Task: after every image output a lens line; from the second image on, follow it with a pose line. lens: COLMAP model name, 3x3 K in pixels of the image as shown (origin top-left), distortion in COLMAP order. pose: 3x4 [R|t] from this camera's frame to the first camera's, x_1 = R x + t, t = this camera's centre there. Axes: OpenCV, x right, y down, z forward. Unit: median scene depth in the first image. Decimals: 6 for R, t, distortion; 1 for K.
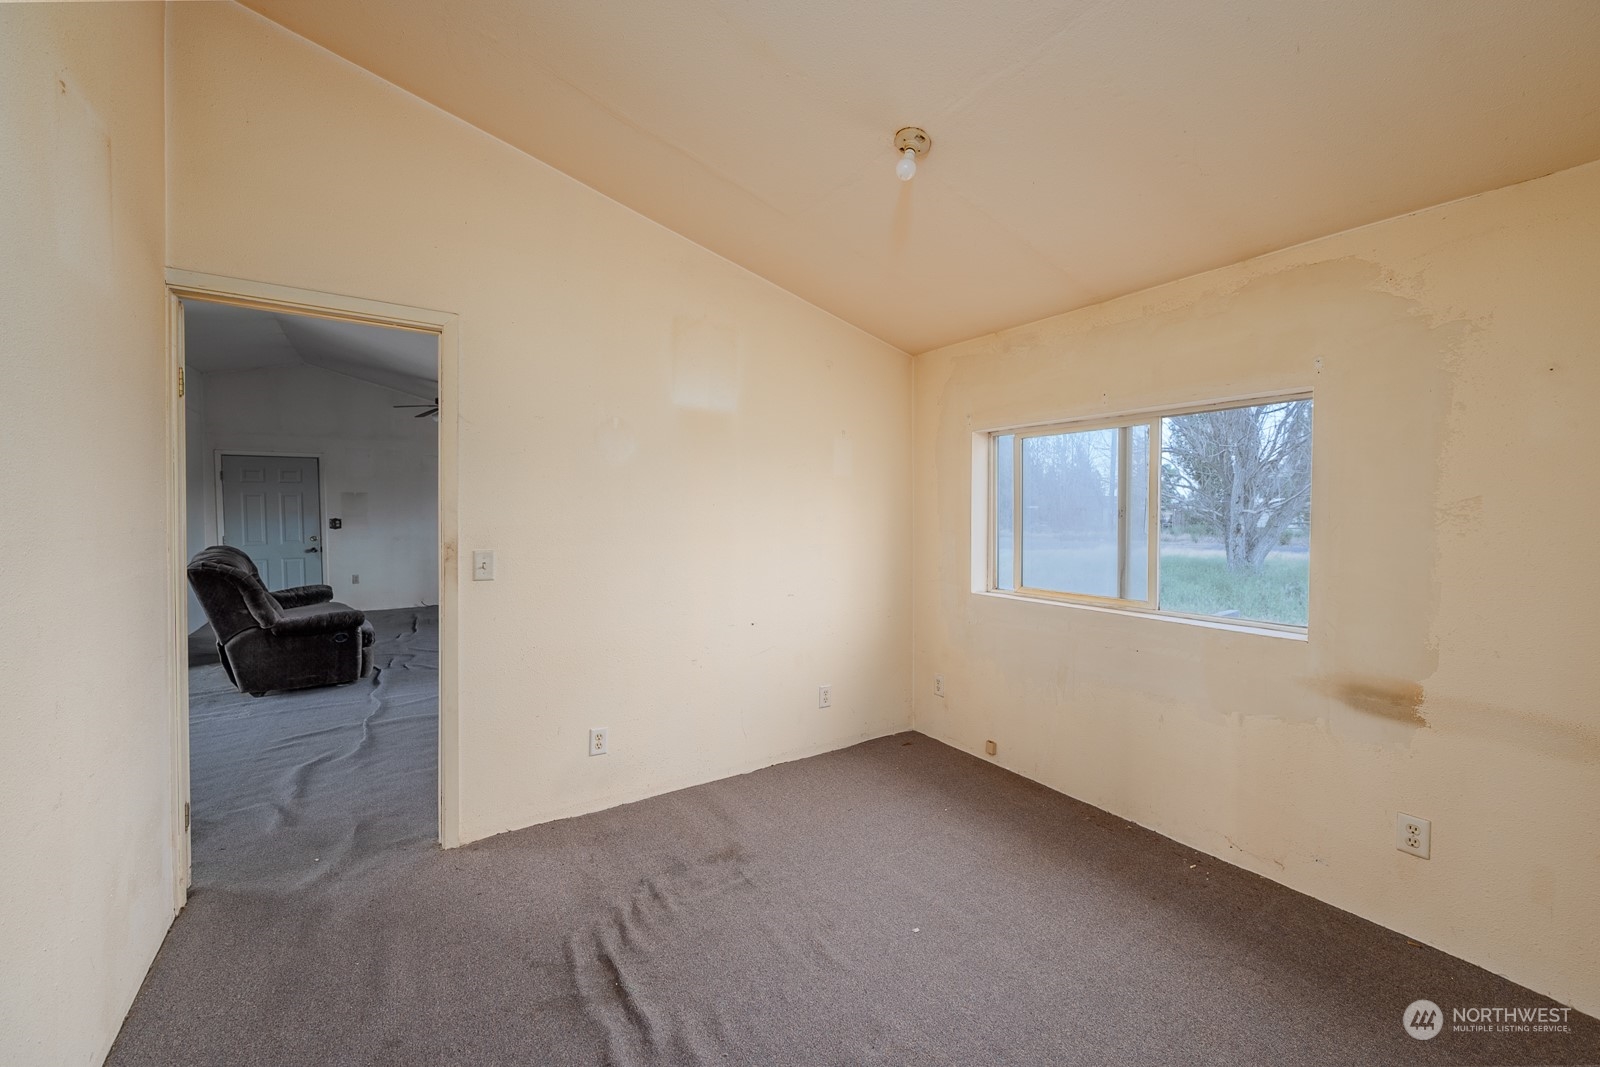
lens RADIAL K [[645.6, 0, 802.3], [0, 645.6, 522.1], [0, 0, 1]] dist [-0.000926, -0.000021]
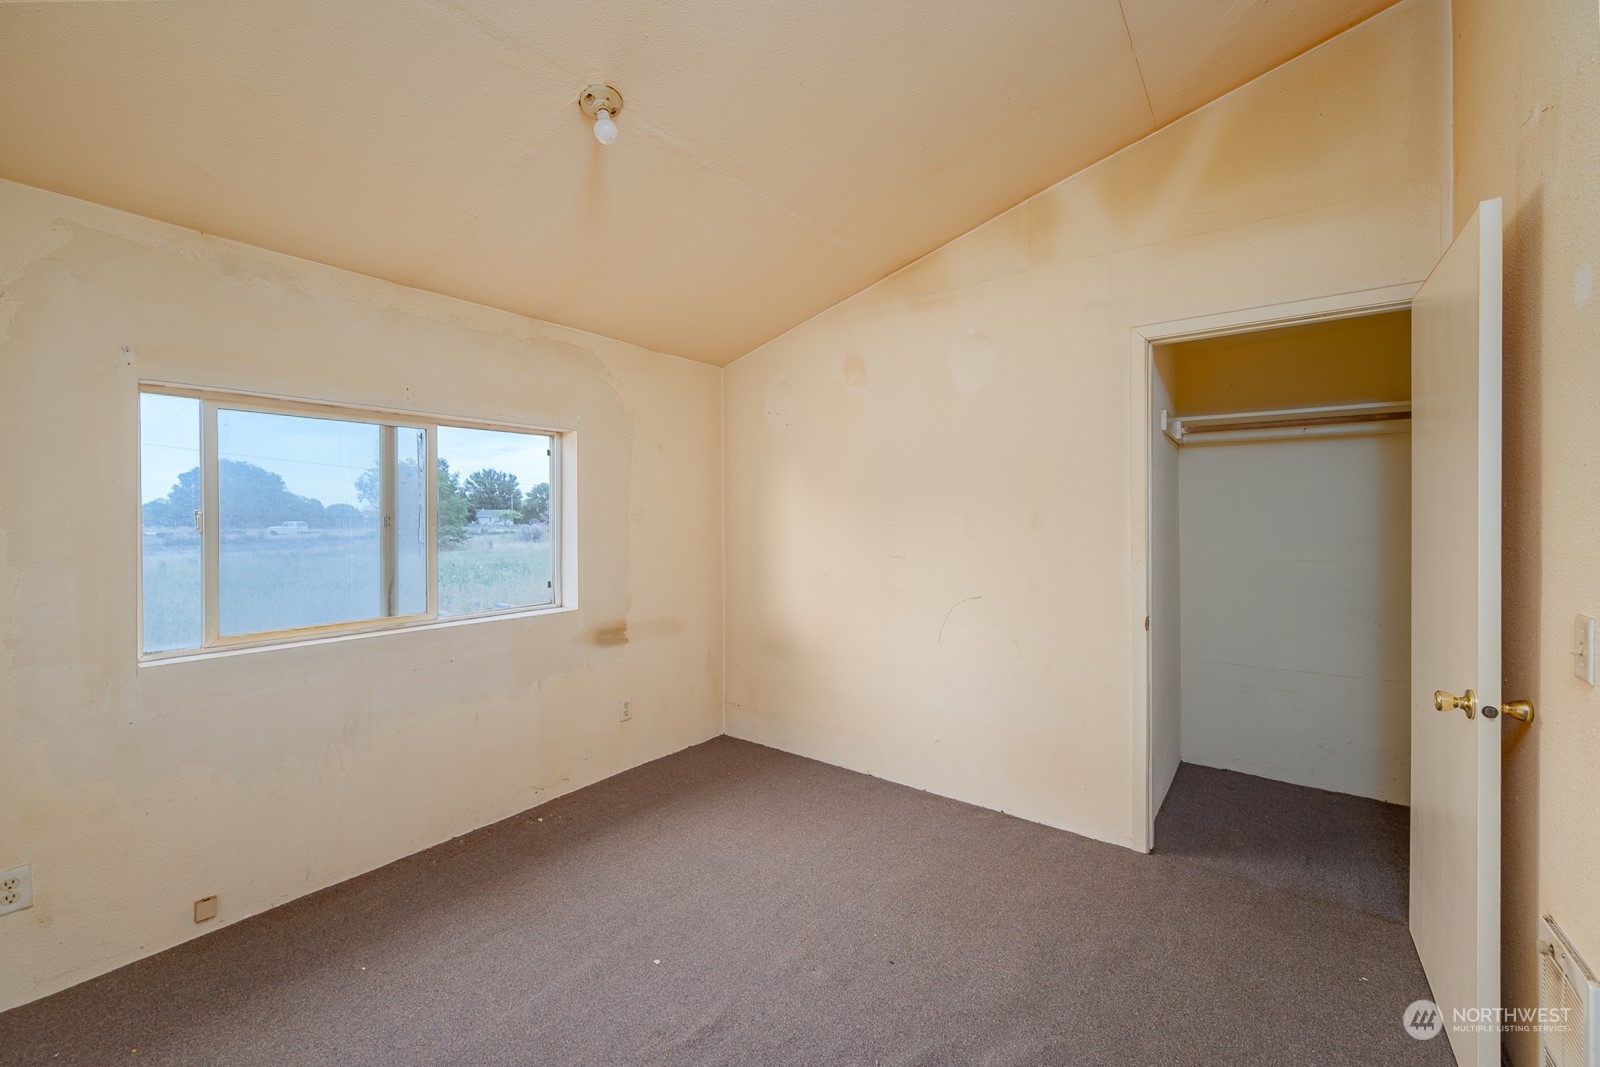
lens RADIAL K [[642.5, 0, 800.5], [0, 642.5, 514.4], [0, 0, 1]] dist [0.000050, -0.000107]
pose [[-0.345081, 0.005197, 0.938559, -0.538560], [0.022709, 0.999738, 0.002813, -0.013043], [-0.938298, 0.022284, -0.345108, 0.770539]]
